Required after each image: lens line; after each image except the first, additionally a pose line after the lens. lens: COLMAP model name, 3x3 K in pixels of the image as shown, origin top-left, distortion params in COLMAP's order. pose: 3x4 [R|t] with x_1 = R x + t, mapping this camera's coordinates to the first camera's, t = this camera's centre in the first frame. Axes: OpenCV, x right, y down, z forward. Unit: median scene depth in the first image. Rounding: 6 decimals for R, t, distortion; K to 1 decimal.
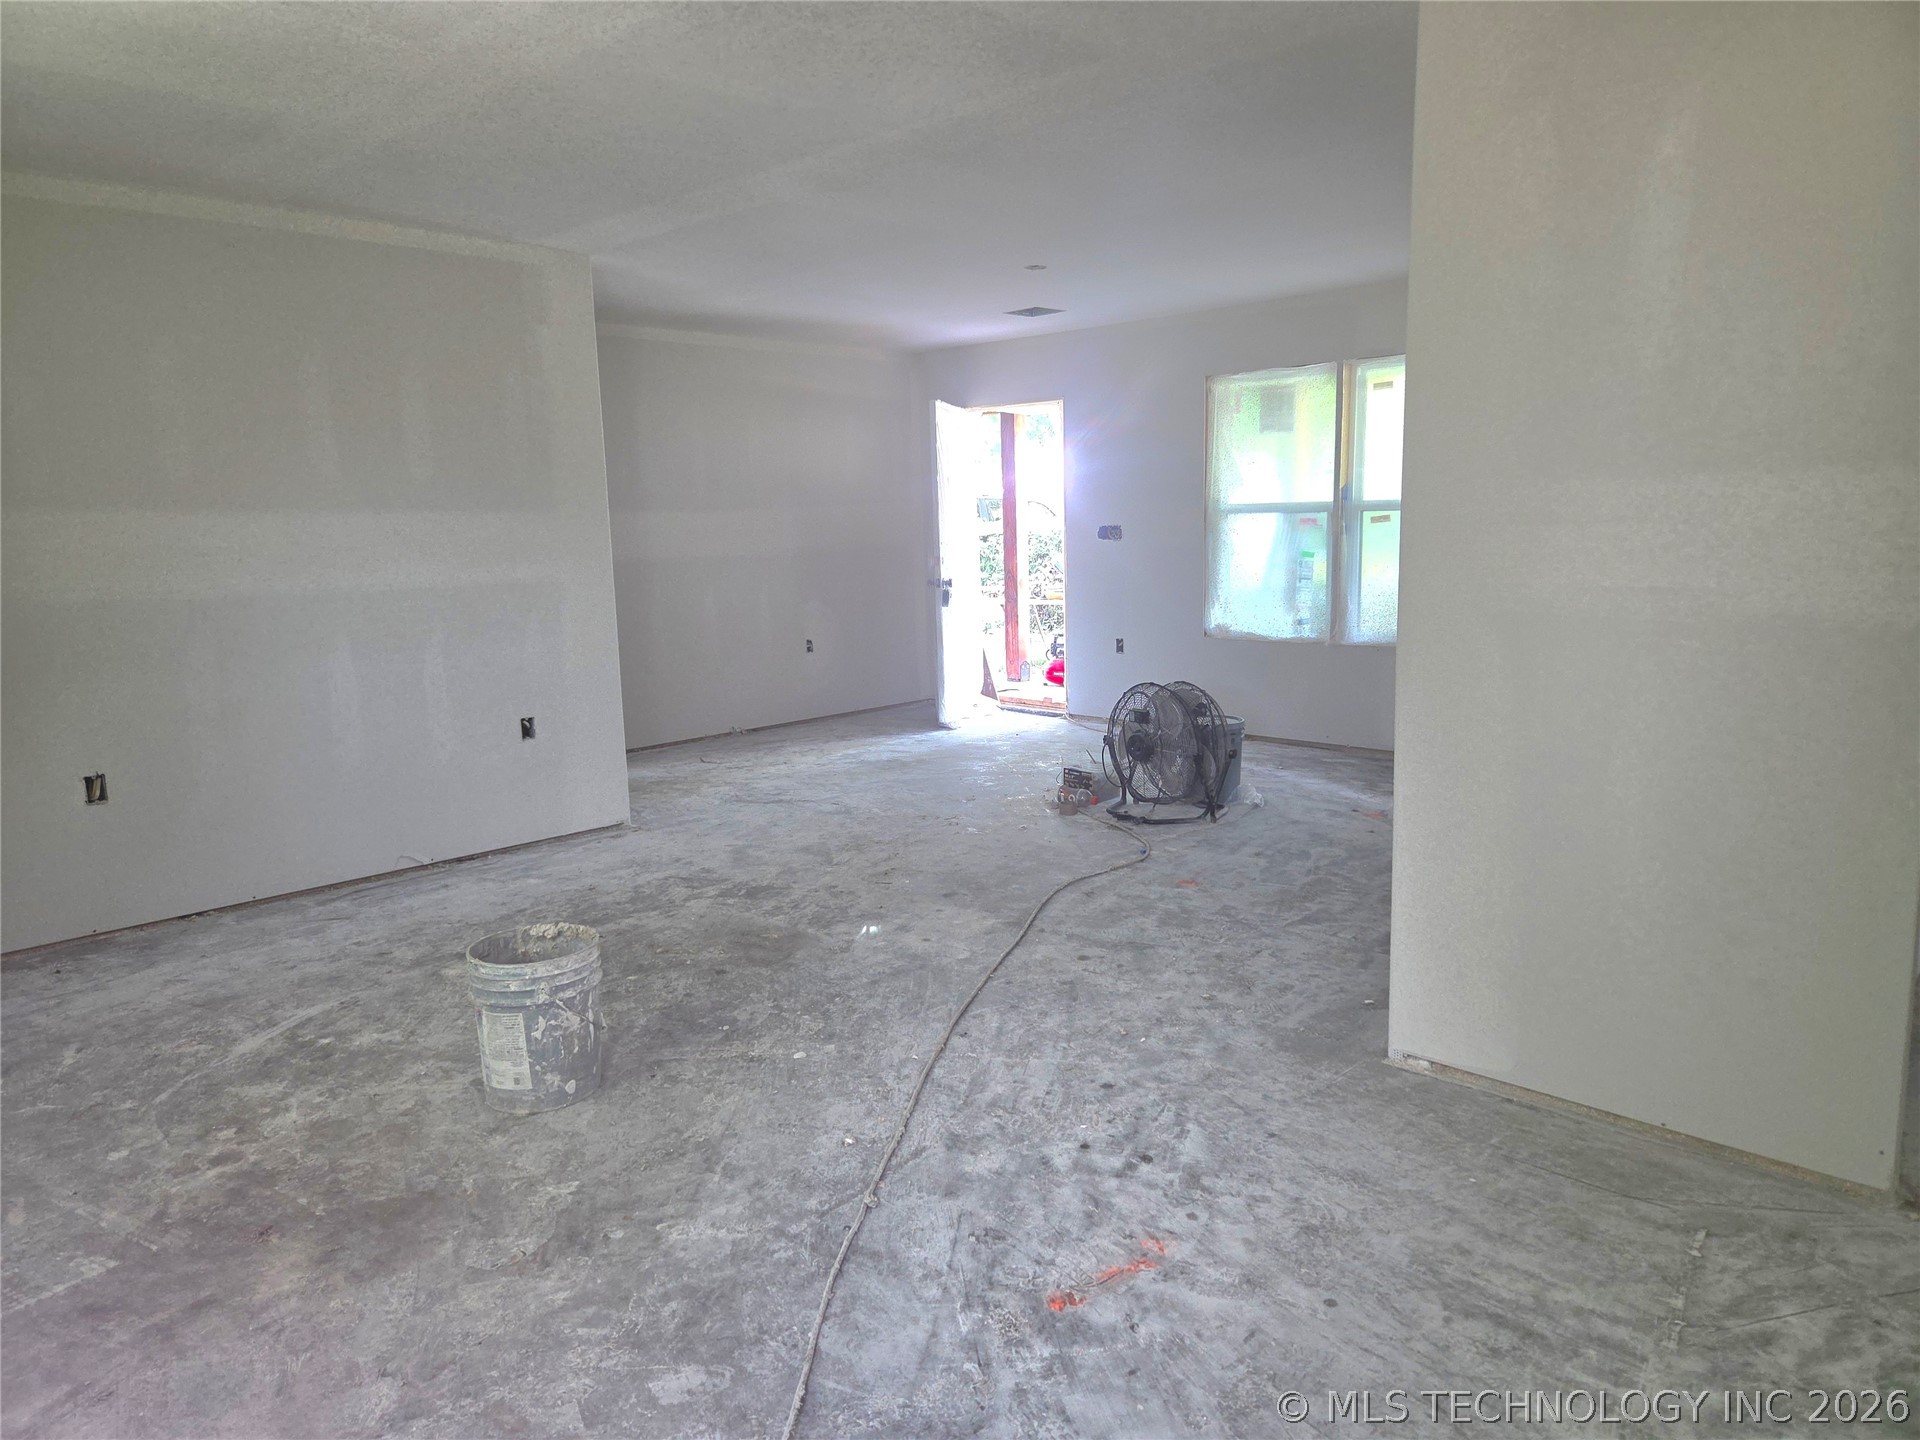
lens RADIAL K [[1281.9, 0, 958.2], [0, 1281.9, 710.3], [0, 0, 1]] dist [0.060752, -0.053456]
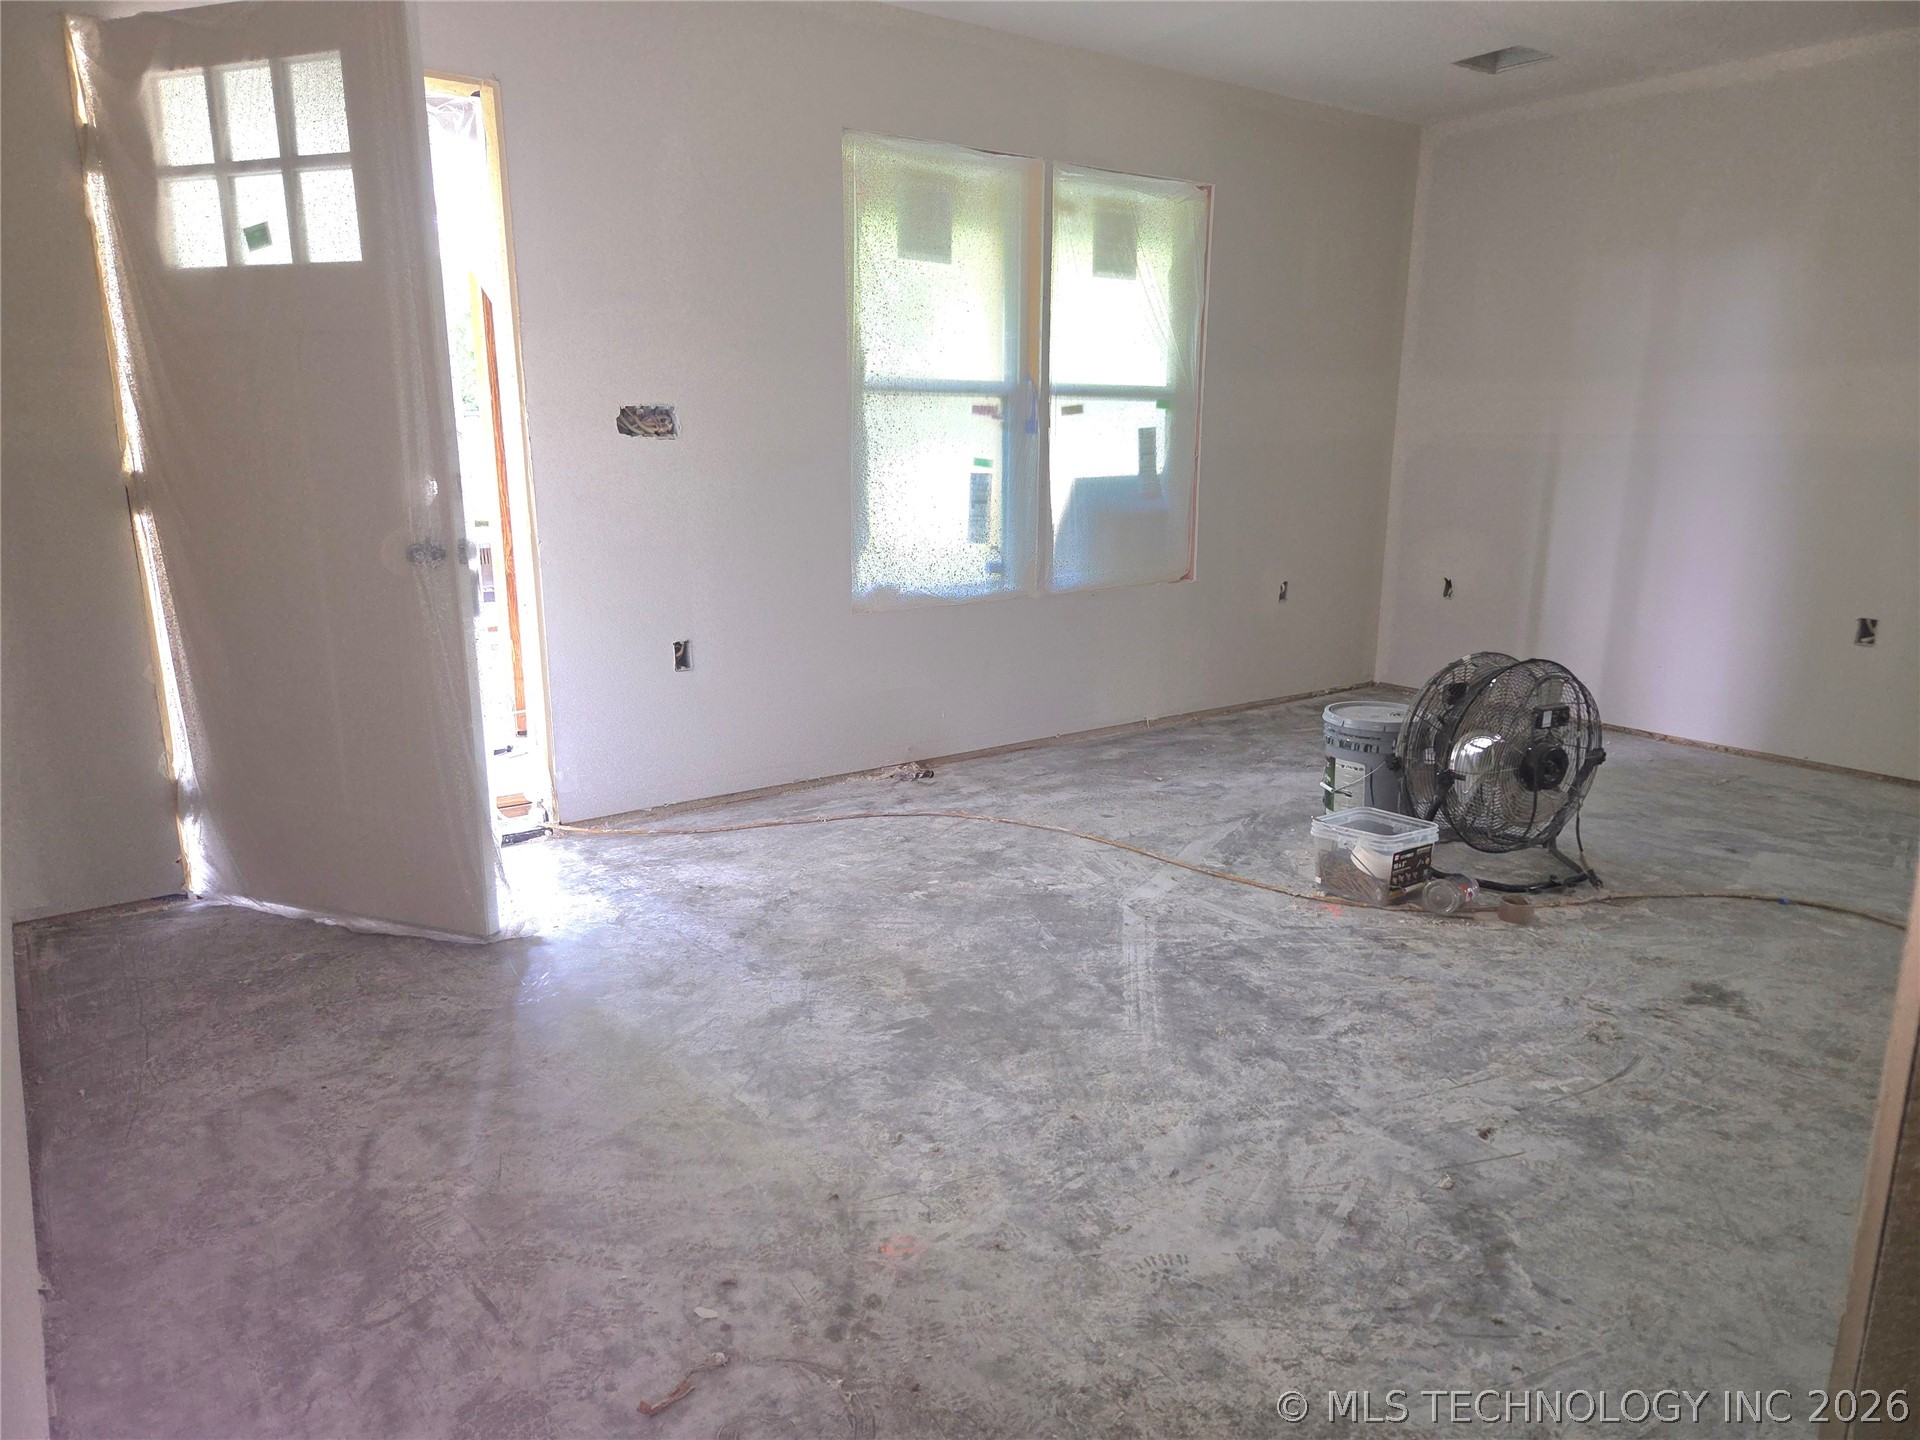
lens RADIAL K [[1297.8, 0, 996.4], [0, 1297.8, 726.9], [0, 0, 1]] dist [0.057417, -0.049079]
pose [[0.146280, -0.196176, 0.969596, -0.934591], [0.142187, 0.974132, 0.175642, -0.255243], [-0.978971, 0.112171, 0.170390, 2.175933]]
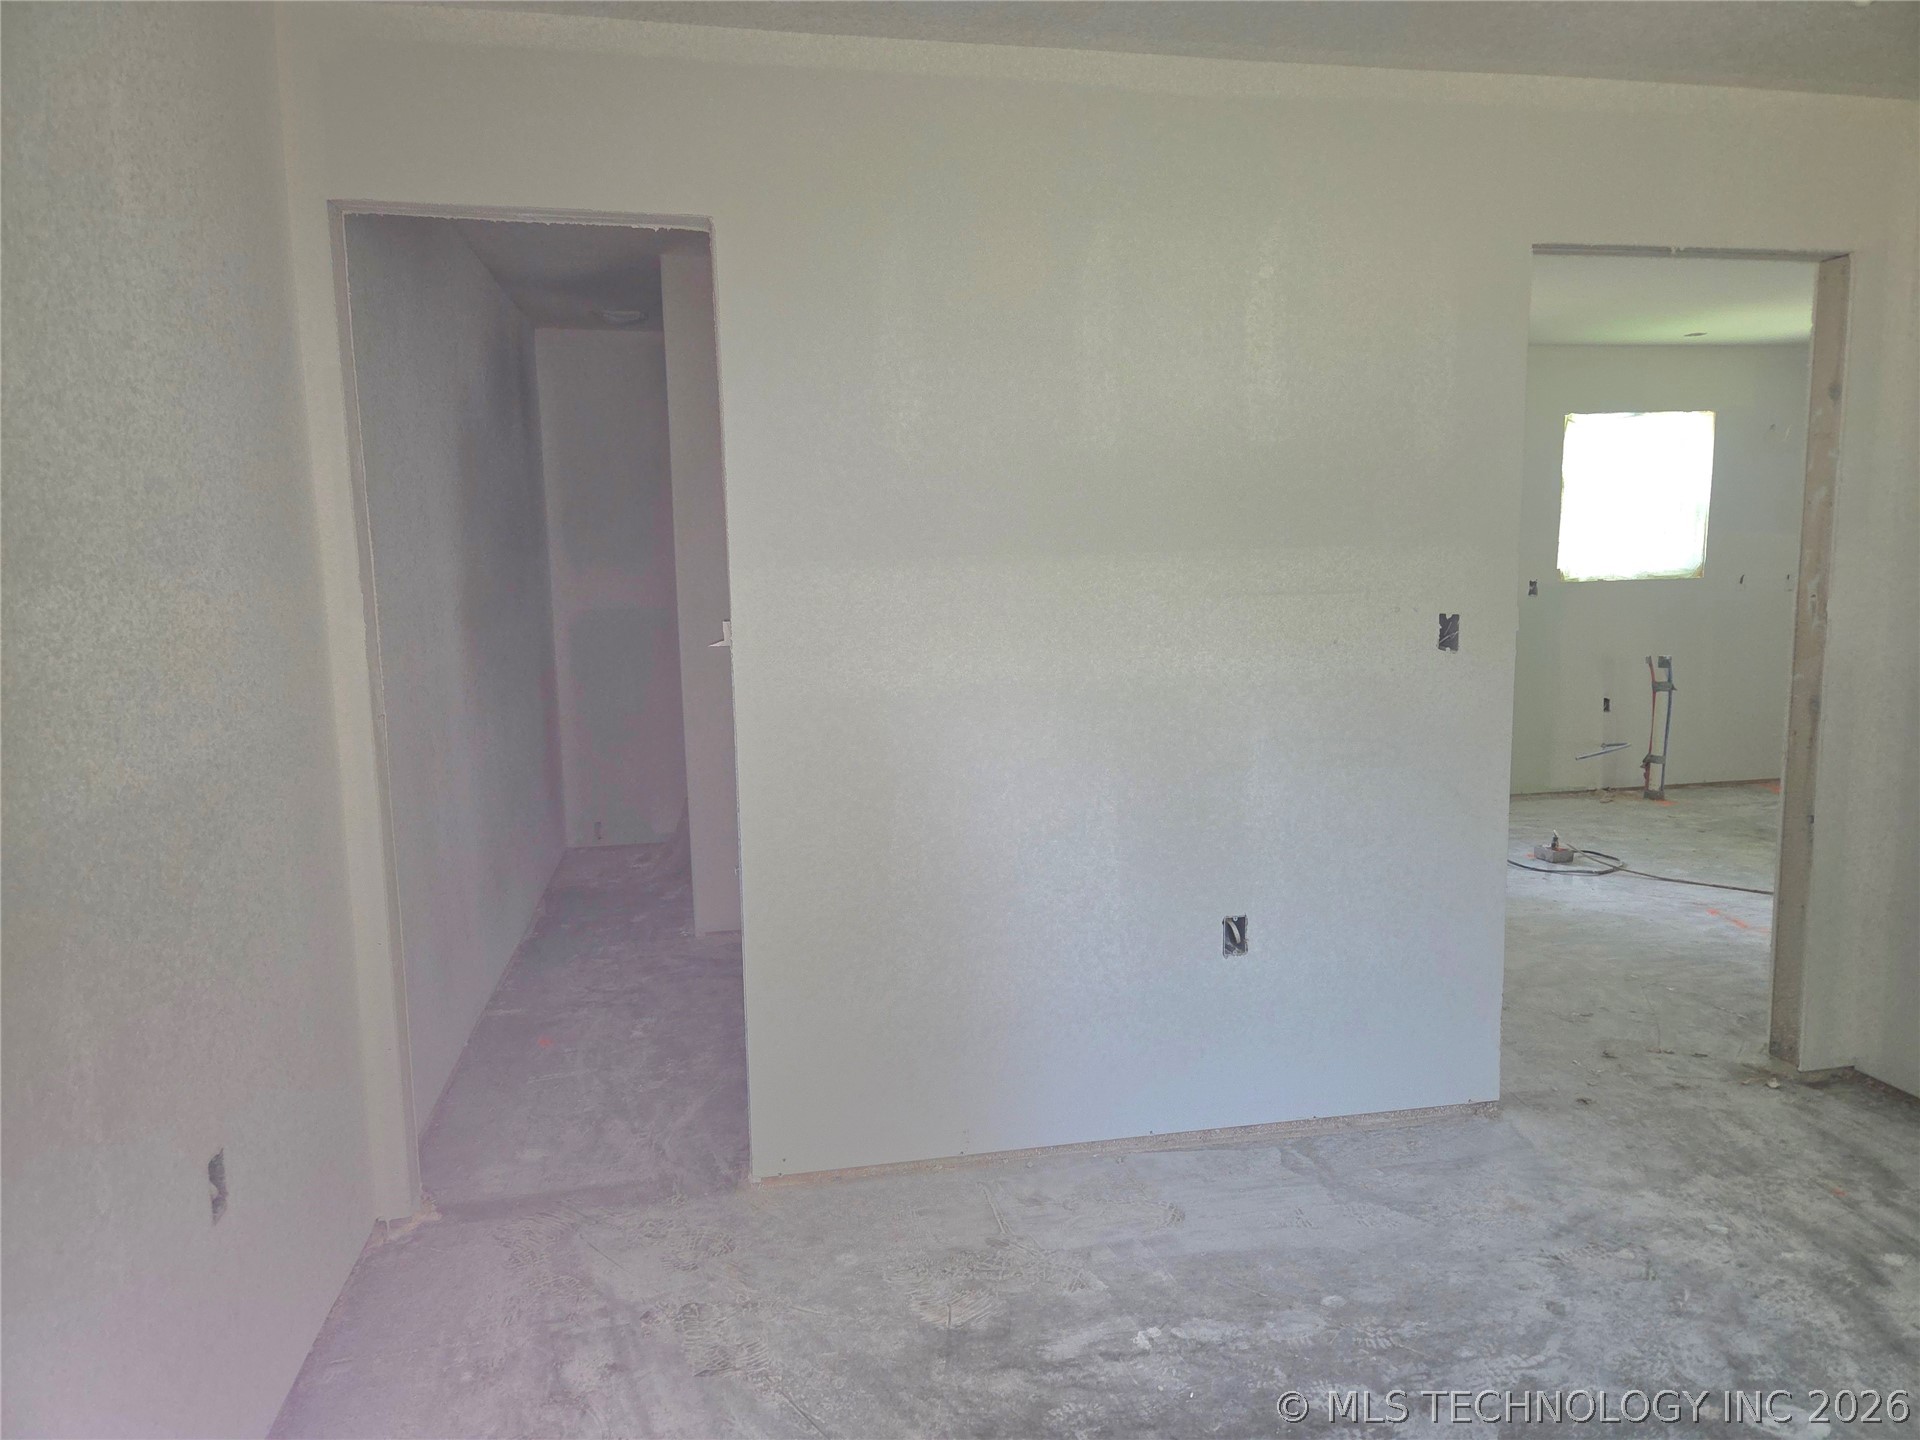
lens RADIAL K [[1293.3, 0, 957.6], [0, 1293.3, 727.9], [0, 0, 1]] dist [0.057330, -0.049433]
pose [[-0.571410, 0.145548, -0.807655, 1.947037], [-0.094858, 0.965837, 0.241165, -0.200408], [0.815164, 0.214416, -0.538082, 0.818403]]
